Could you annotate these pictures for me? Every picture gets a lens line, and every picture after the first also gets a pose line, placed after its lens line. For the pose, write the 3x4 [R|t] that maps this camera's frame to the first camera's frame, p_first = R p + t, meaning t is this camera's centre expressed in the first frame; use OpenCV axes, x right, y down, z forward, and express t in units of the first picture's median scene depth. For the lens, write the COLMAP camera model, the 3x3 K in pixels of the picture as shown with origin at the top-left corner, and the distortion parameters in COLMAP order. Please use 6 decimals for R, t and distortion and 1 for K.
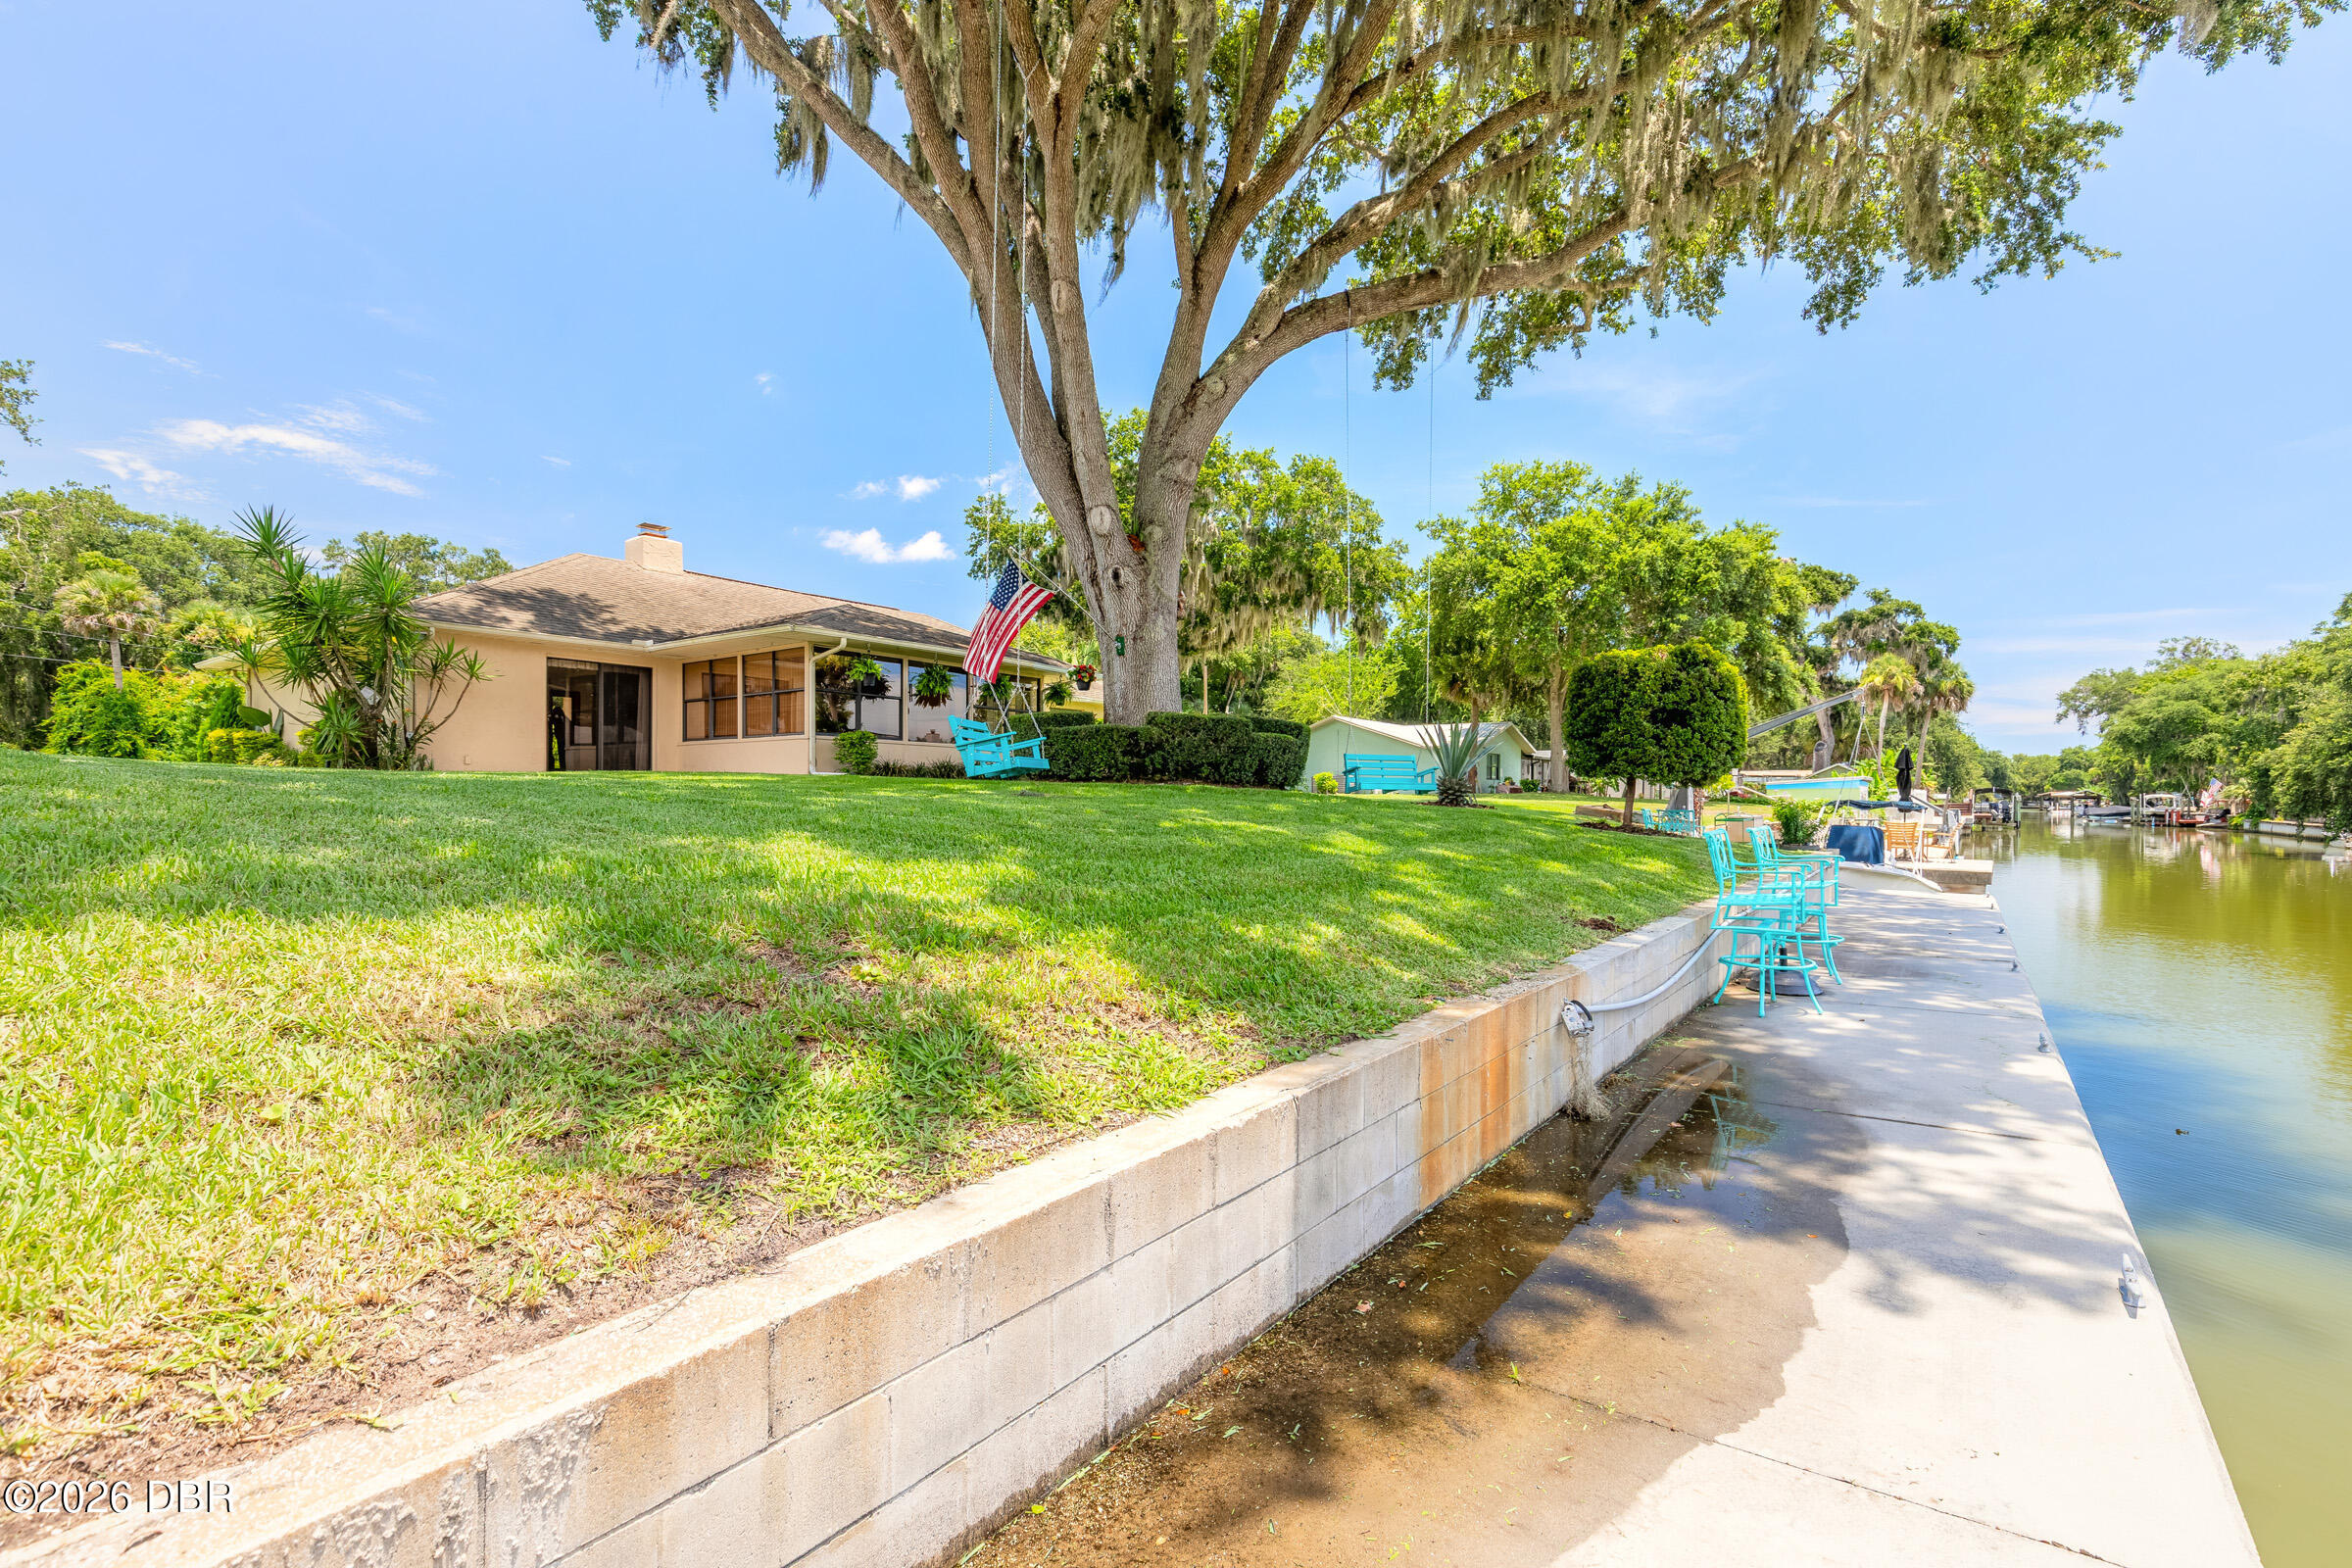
lens RADIAL K [[1065.3, 0, 1173.1], [0, 1065.3, 791.9], [0, 0, 1]] dist [0.004010, 0.000469]
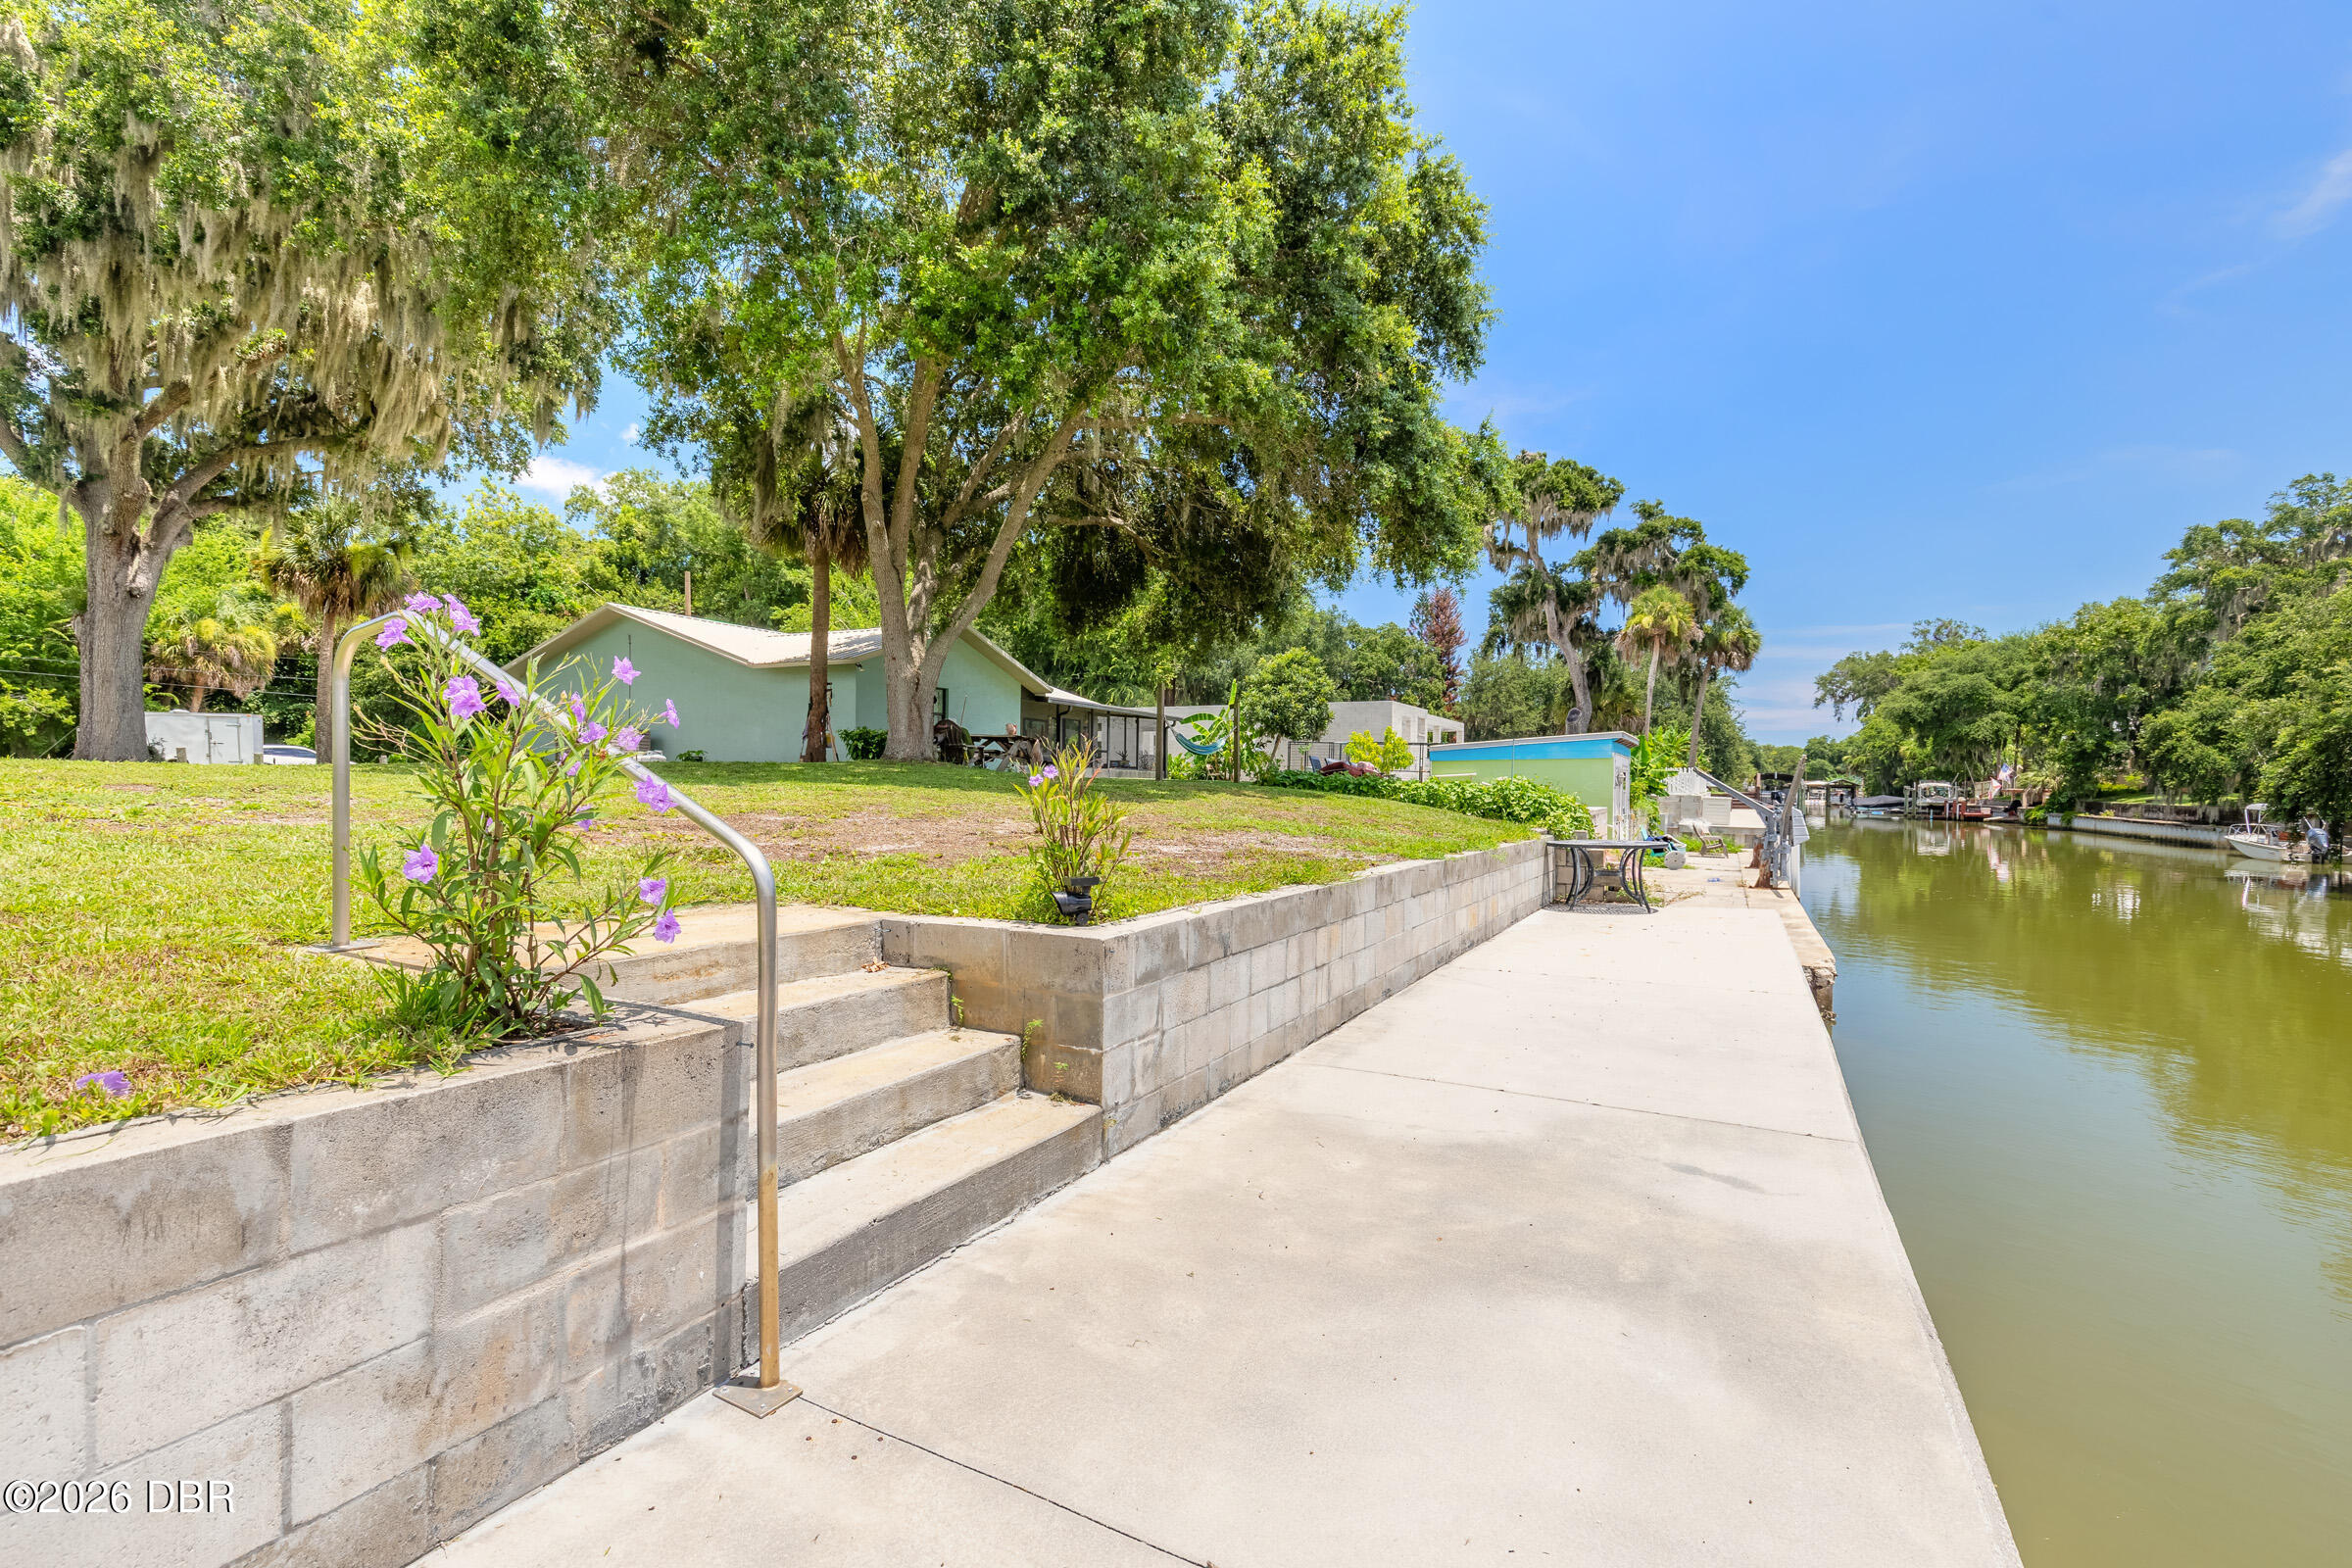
lens RADIAL K [[1063.3, 0, 1173.2], [0, 1063.3, 791.9], [0, 0, 1]] dist [0.004391, -0.000013]
pose [[0.985695, 0.003678, 0.168498, 0.203463], [-0.005805, 0.999910, 0.012135, 0.003415], [-0.168438, -0.012940, 0.985627, 0.311499]]
